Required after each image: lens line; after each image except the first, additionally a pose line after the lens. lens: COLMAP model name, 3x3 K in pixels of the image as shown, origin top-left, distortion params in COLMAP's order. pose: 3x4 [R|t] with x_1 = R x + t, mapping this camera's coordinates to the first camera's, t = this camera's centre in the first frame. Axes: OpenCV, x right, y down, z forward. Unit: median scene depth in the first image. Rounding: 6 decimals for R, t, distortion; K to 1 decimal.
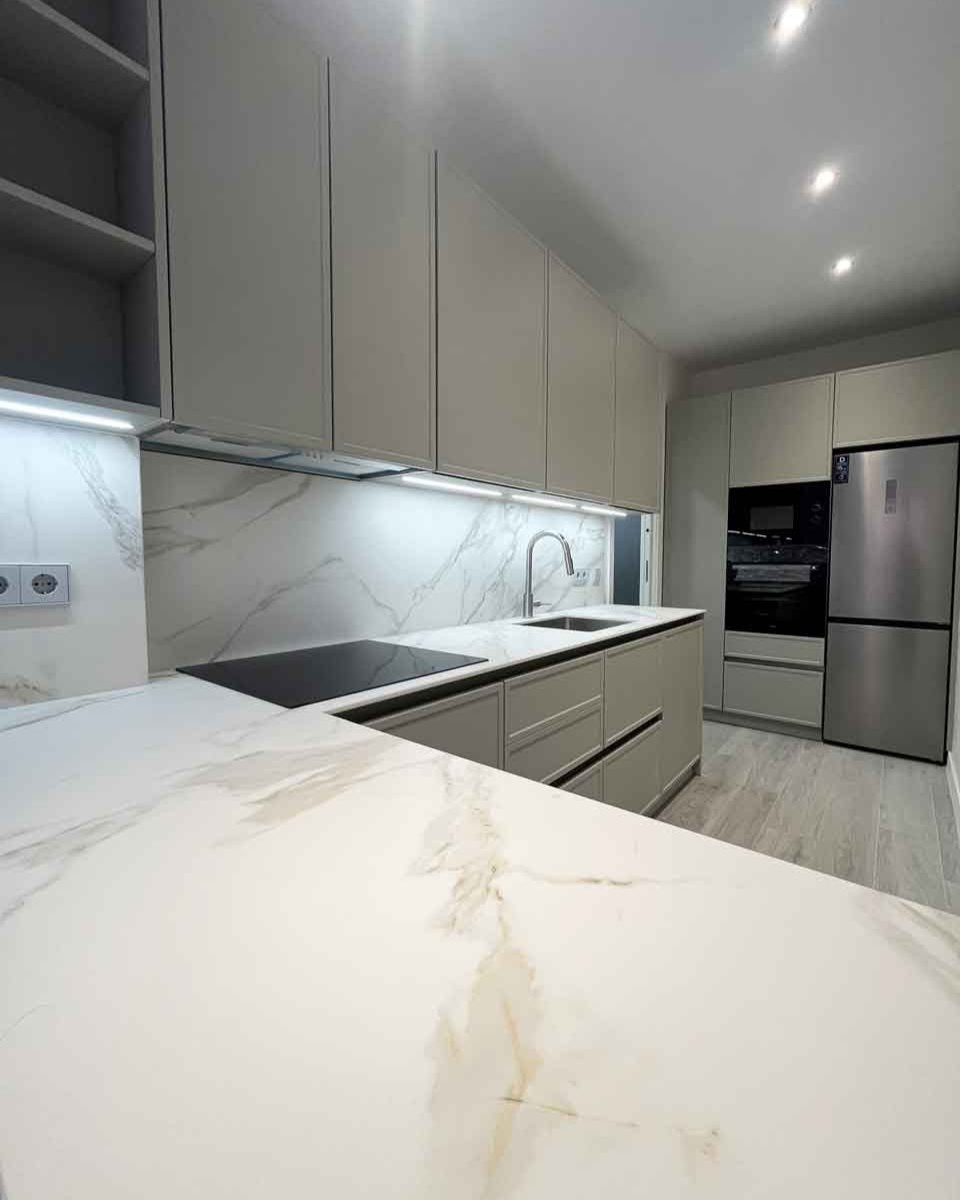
lens RADIAL K [[518.2, 0, 480.0], [0, 518.2, 600.0], [0, 0, 1]] dist [0.001491, 0.000027]
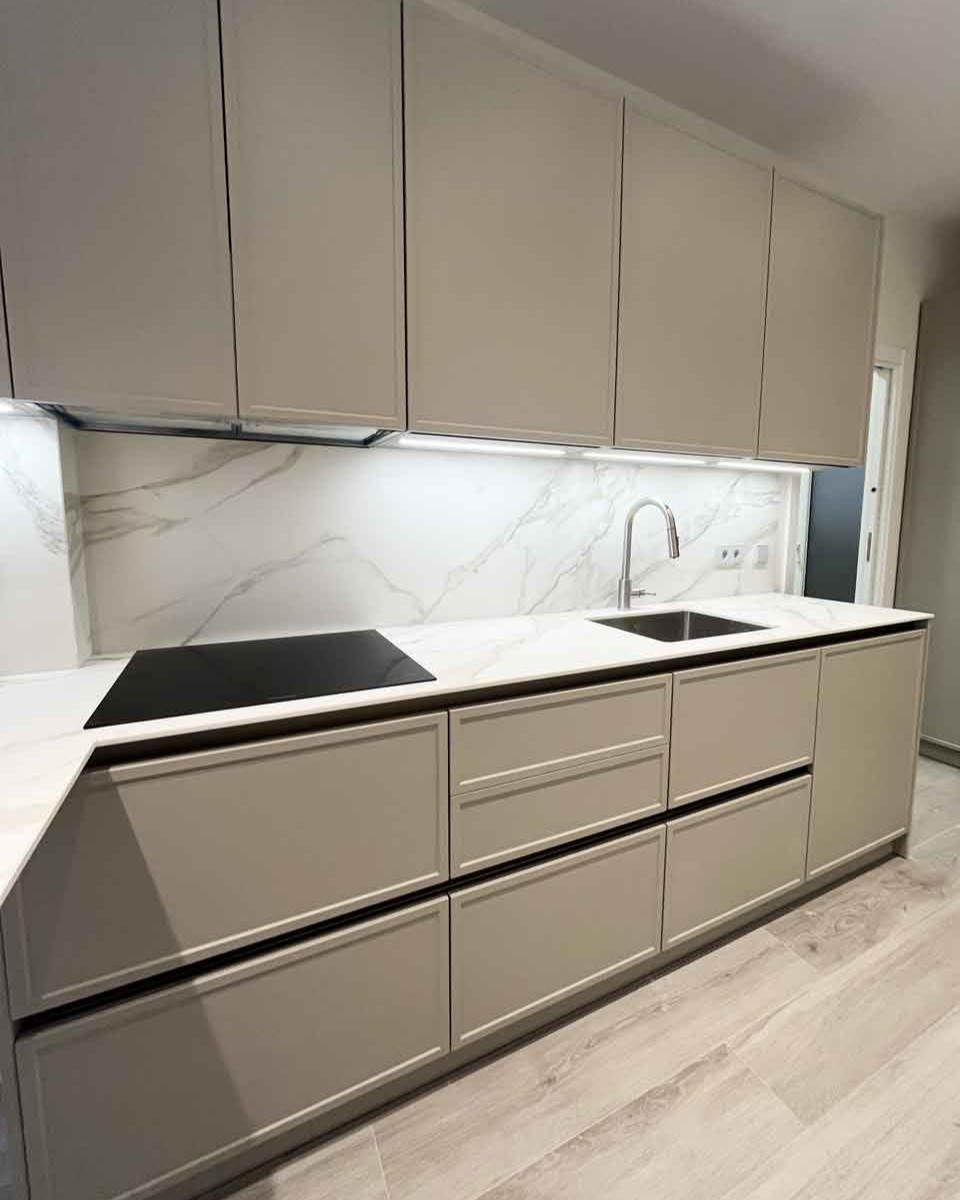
lens RADIAL K [[523.8, 0, 483.5], [0, 523.8, 583.1], [0, 0, 1]] dist [-0.004881, 0.000012]
pose [[0.907110, 0.052485, -0.417609, 0.243047], [-0.035130, 0.998174, 0.049143, -0.040003], [0.419425, -0.029908, 0.907297, 0.211955]]
